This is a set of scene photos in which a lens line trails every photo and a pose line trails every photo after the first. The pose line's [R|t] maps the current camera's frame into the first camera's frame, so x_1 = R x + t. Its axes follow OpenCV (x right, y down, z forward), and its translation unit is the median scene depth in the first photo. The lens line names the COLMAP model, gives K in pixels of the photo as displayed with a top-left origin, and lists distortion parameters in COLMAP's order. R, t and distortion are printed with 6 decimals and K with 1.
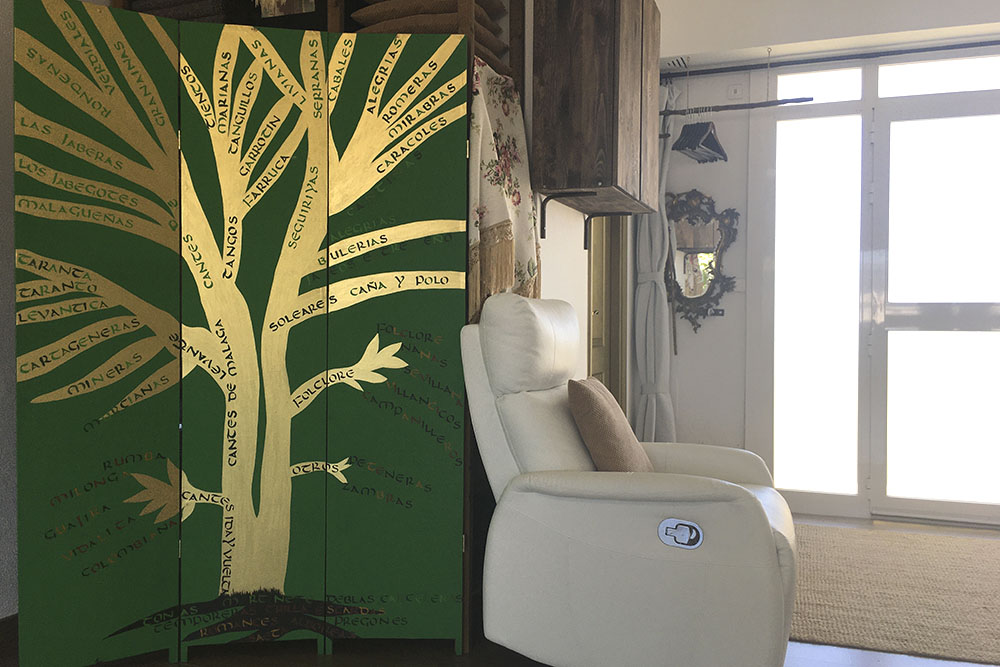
lens RADIAL K [[849.9, 0, 500.0], [0, 849.9, 333.5], [0, 0, 1]] dist [0.084596, -0.132520]
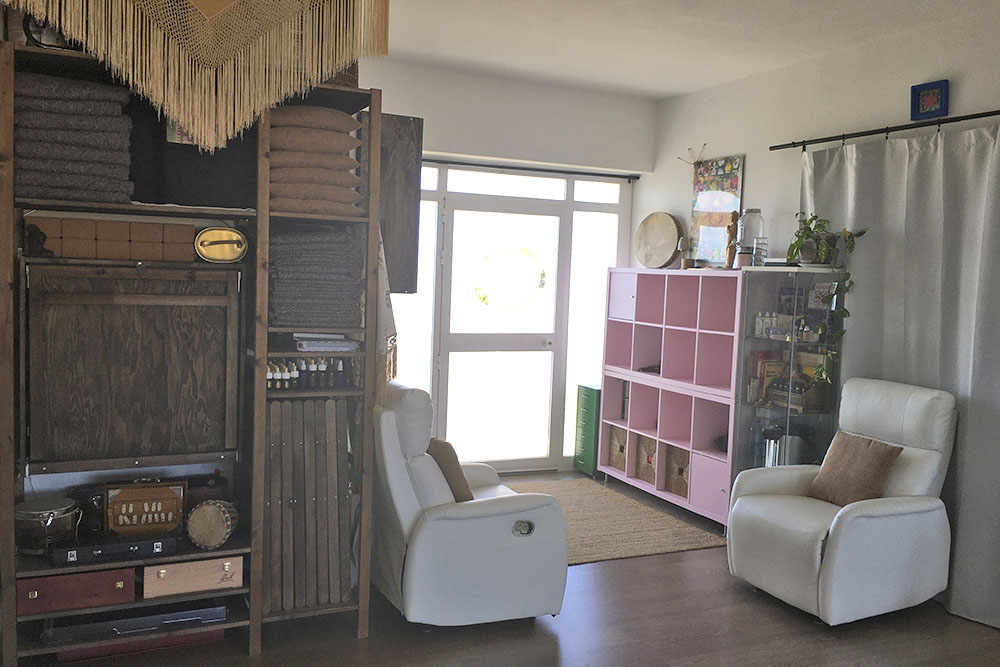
lens RADIAL K [[849.9, 0, 500.0], [0, 849.9, 333.5], [0, 0, 1]] dist [0.084596, -0.132520]
pose [[0.696463, -0.033939, 0.716790, -0.524145], [-0.026907, 0.996943, 0.073347, -0.142719], [-0.717088, -0.070370, 0.693421, -0.065109]]
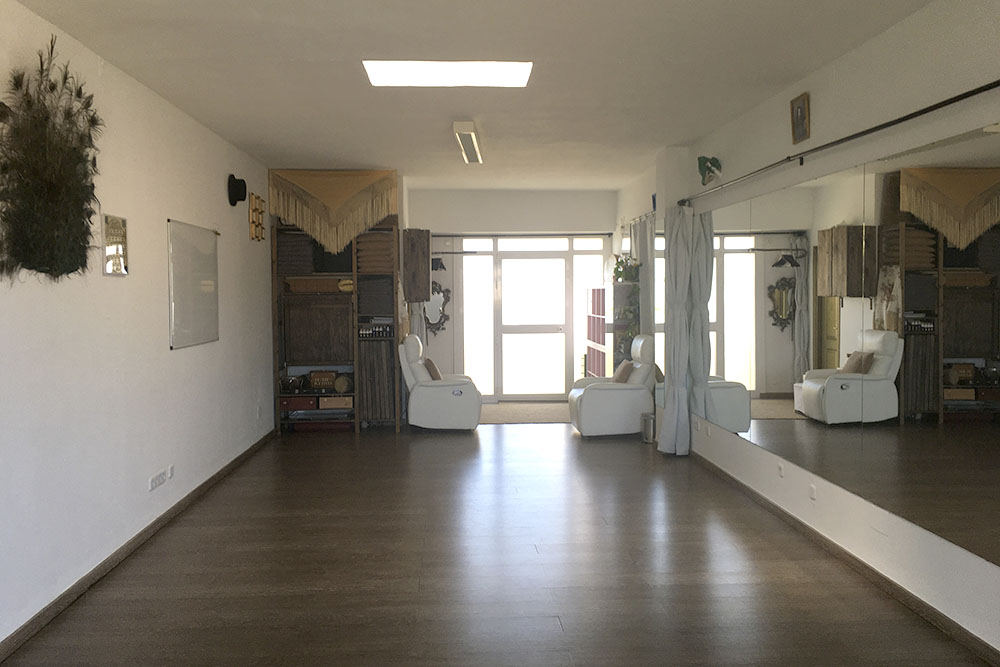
lens RADIAL K [[849.9, 0, 500.0], [0, 849.9, 333.5], [0, 0, 1]] dist [0.084596, -0.132520]
pose [[0.914957, -0.031520, 0.402319, -0.655437], [0.015557, 0.998959, 0.042885, -0.123985], [-0.403252, -0.032979, 0.914495, -1.494989]]
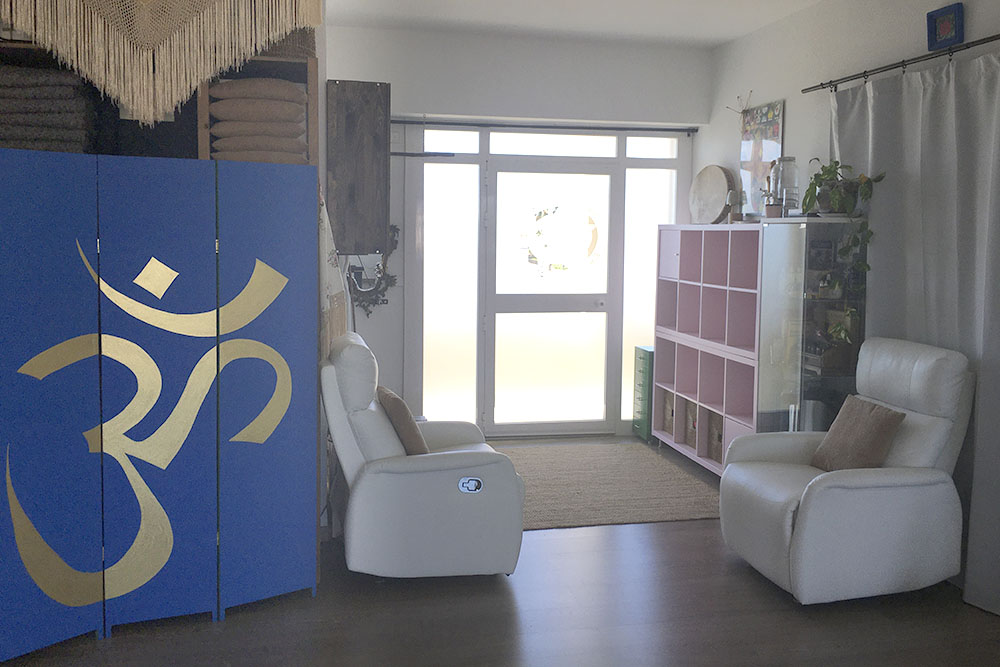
lens RADIAL K [[852.9, 0, 500.7], [0, 852.9, 292.8], [0, 0, 1]] dist [0.091276, -0.150582]
pose [[0.838179, -0.034943, 0.544275, -0.336220], [-0.002187, 0.997722, 0.067423, -0.136297], [-0.545391, -0.057703, 0.836193, -0.228951]]
